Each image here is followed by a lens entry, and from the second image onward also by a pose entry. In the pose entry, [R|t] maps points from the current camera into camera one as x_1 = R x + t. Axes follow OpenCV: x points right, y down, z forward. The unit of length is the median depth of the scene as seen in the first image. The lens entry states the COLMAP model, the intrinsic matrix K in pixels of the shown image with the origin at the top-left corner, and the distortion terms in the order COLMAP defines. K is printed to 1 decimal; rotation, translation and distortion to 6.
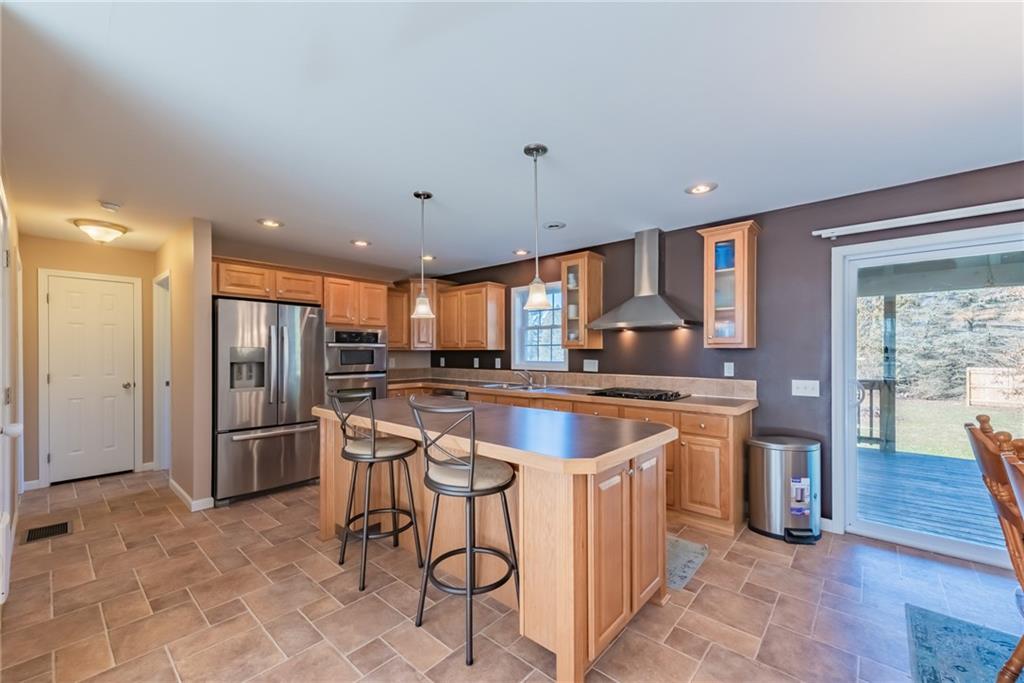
lens RADIAL K [[407.2, 0, 512.7], [0, 407.2, 352.7], [0, 0, 1]] dist [0.009942, -0.001385]
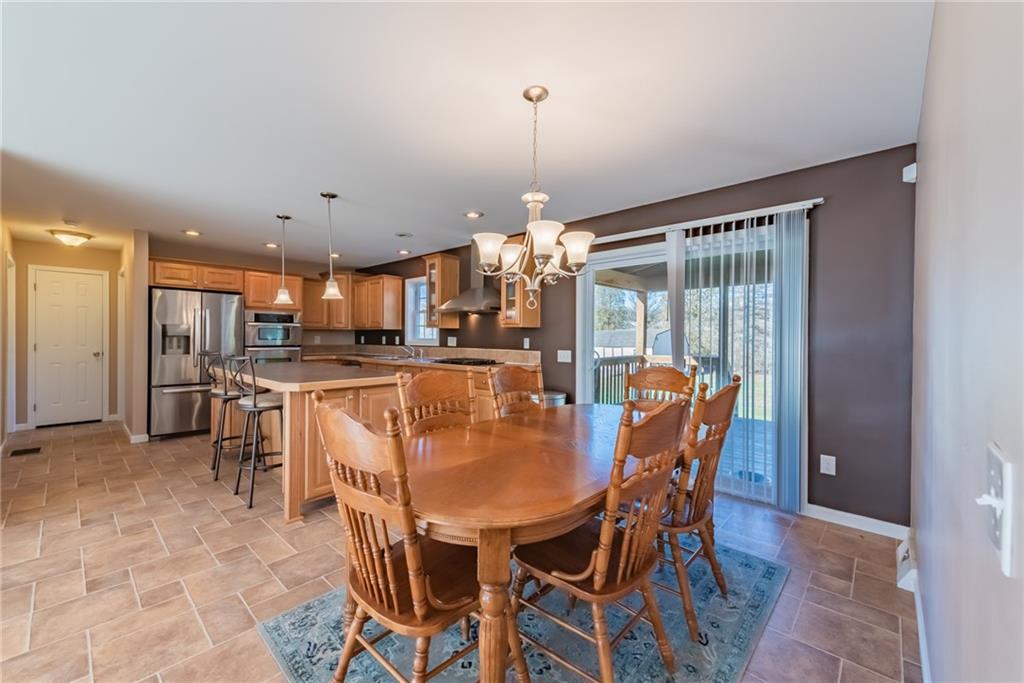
lens RADIAL K [[407.2, 0, 511.7], [0, 407.2, 338.0], [0, 0, 1]] dist [0.009942, -0.001385]
pose [[0.999680, 0.007870, -0.024041, 0.435084], [-0.007851, 0.999969, 0.000887, 0.019120], [0.024047, -0.000698, 0.999711, -0.286985]]
